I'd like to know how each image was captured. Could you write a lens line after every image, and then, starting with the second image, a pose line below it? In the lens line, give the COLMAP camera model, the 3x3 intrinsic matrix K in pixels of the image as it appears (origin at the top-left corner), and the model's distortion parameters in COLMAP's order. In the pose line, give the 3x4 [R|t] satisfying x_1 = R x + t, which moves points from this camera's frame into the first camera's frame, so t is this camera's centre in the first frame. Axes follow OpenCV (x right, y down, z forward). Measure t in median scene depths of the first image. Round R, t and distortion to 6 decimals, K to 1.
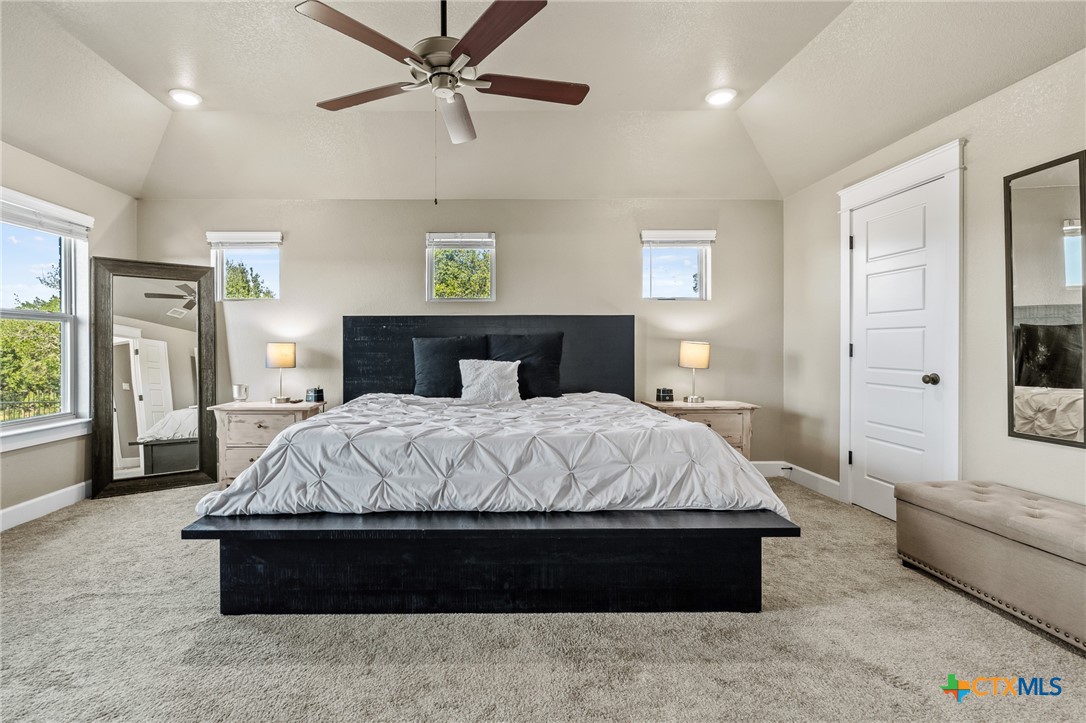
lens RADIAL K [[496.8, 0, 543.1], [0, 496.8, 353.5], [0, 0, 1]] dist [-0.009101, 0.004130]
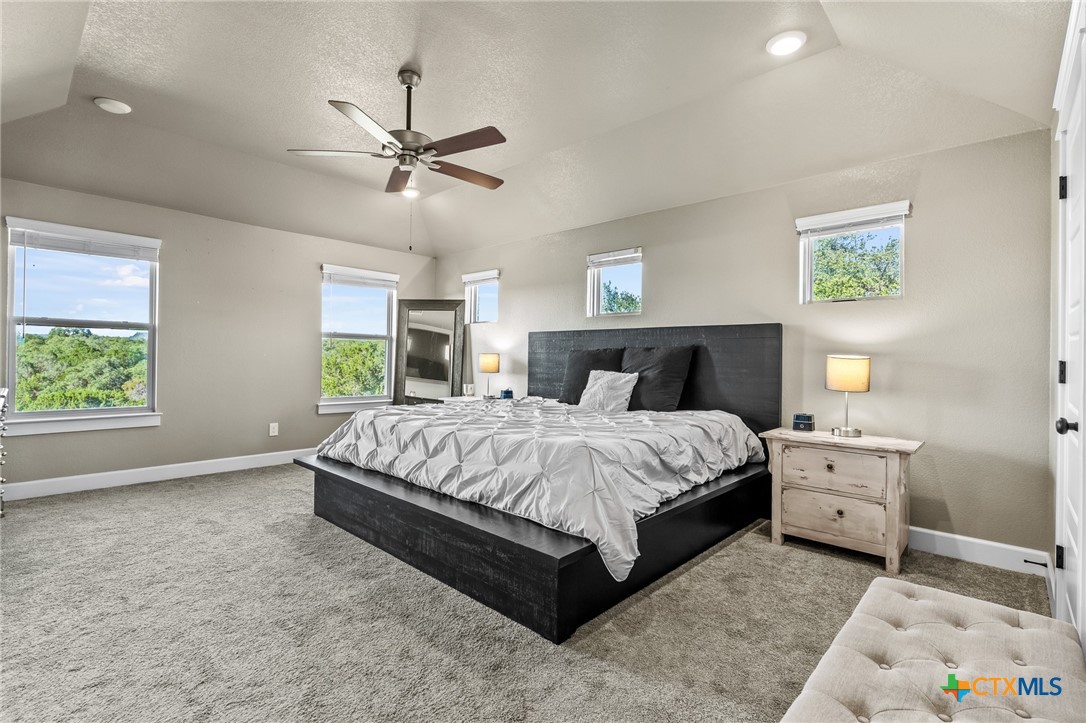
lens RADIAL K [[496.8, 0, 542.6], [0, 496.8, 360.0], [0, 0, 1]] dist [-0.009101, 0.004130]
pose [[0.726742, 0.014732, -0.686752, 0.525193], [-0.023171, 0.999727, -0.003073, -0.004439], [0.686520, 0.018146, 0.726885, 0.146240]]
